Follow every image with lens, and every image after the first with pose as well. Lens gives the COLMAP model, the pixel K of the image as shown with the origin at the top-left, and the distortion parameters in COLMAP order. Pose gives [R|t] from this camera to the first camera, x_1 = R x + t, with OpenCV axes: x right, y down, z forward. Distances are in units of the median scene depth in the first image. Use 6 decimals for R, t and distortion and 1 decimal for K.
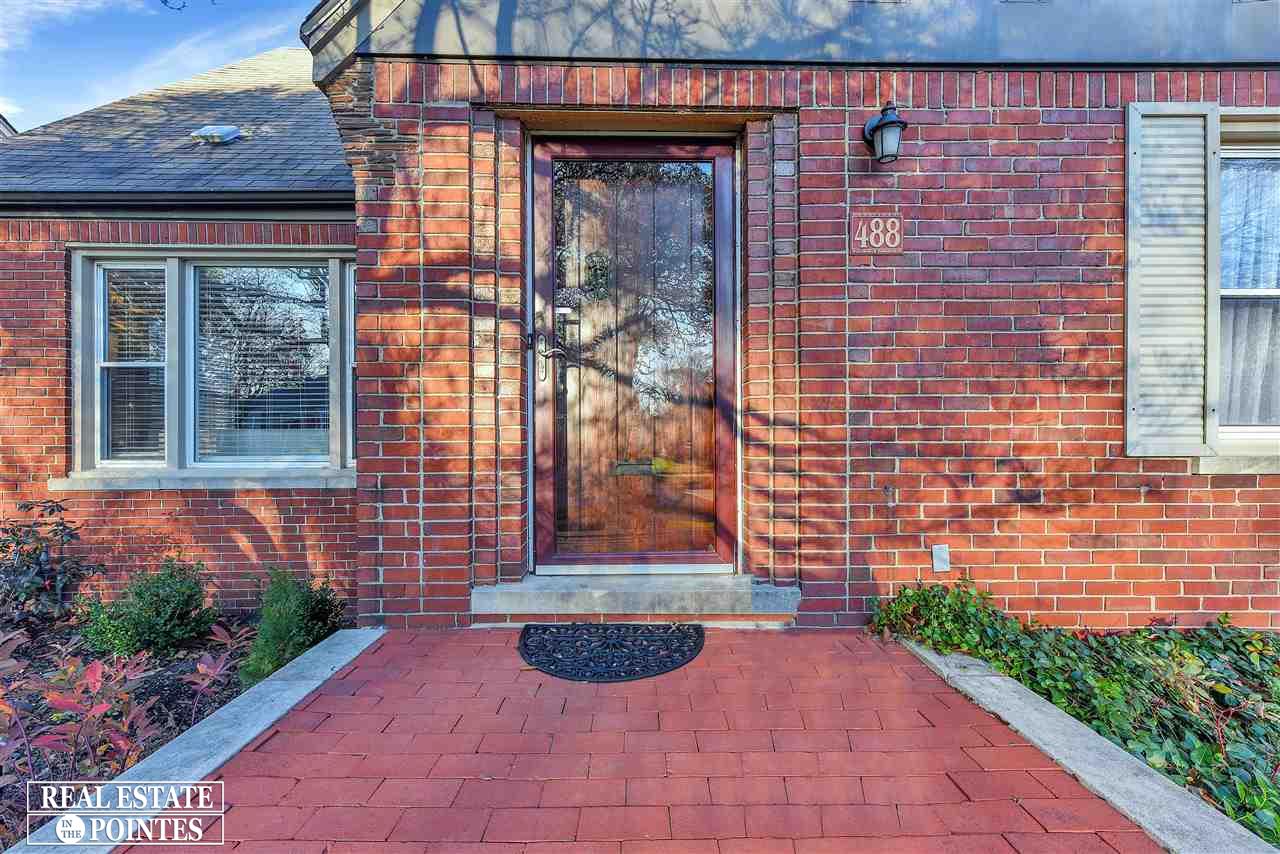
lens RADIAL K [[483.0, 0, 640.0], [0, 483.0, 427.0], [0, 0, 1]] dist [0.015739, 0.000009]
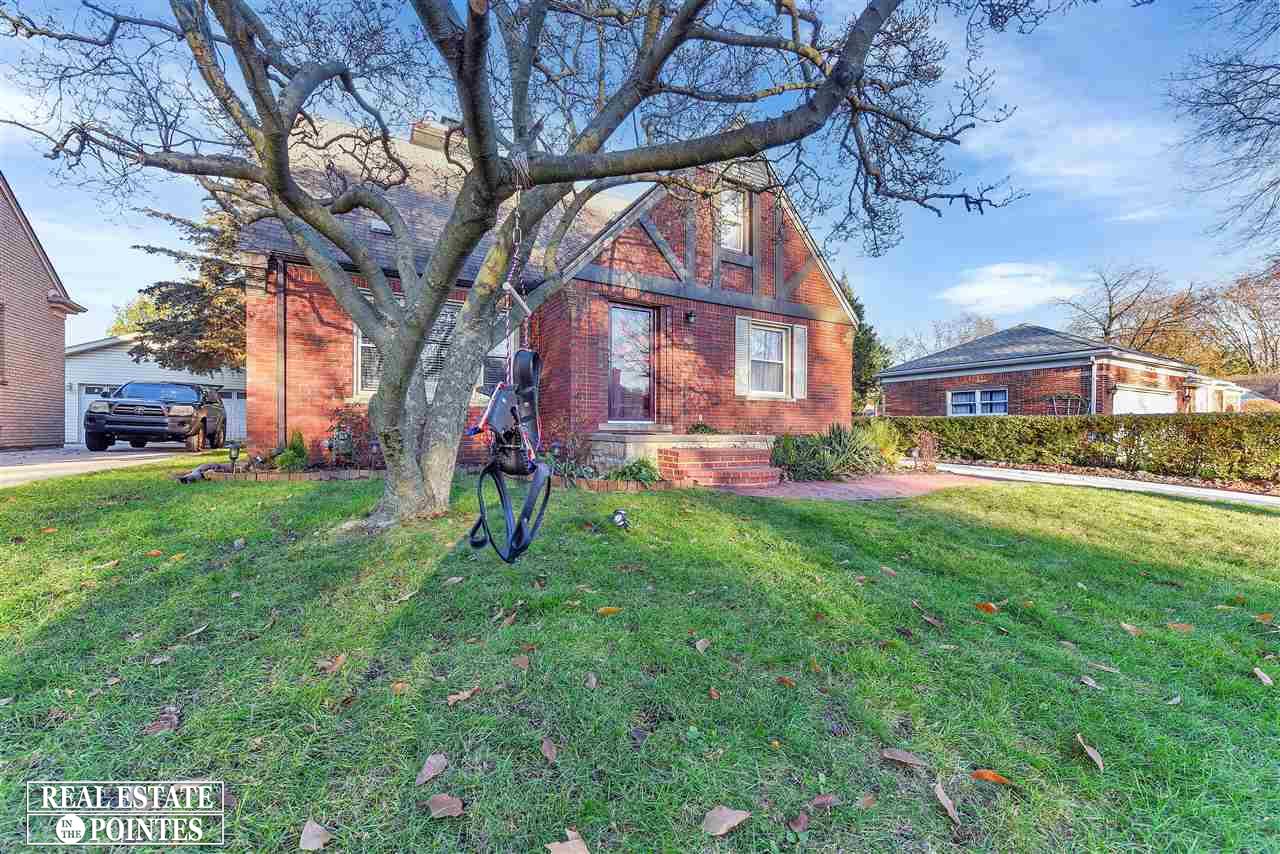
lens RADIAL K [[516.8, 0, 640.0], [0, 516.8, 427.0], [0, 0, 1]] dist [0.014413, 0.000006]
pose [[0.873665, 0.014218, 0.486320, -1.932731], [-0.016206, 0.999869, -0.000119, 0.347457], [-0.486257, -0.007777, 0.873781, -2.541234]]
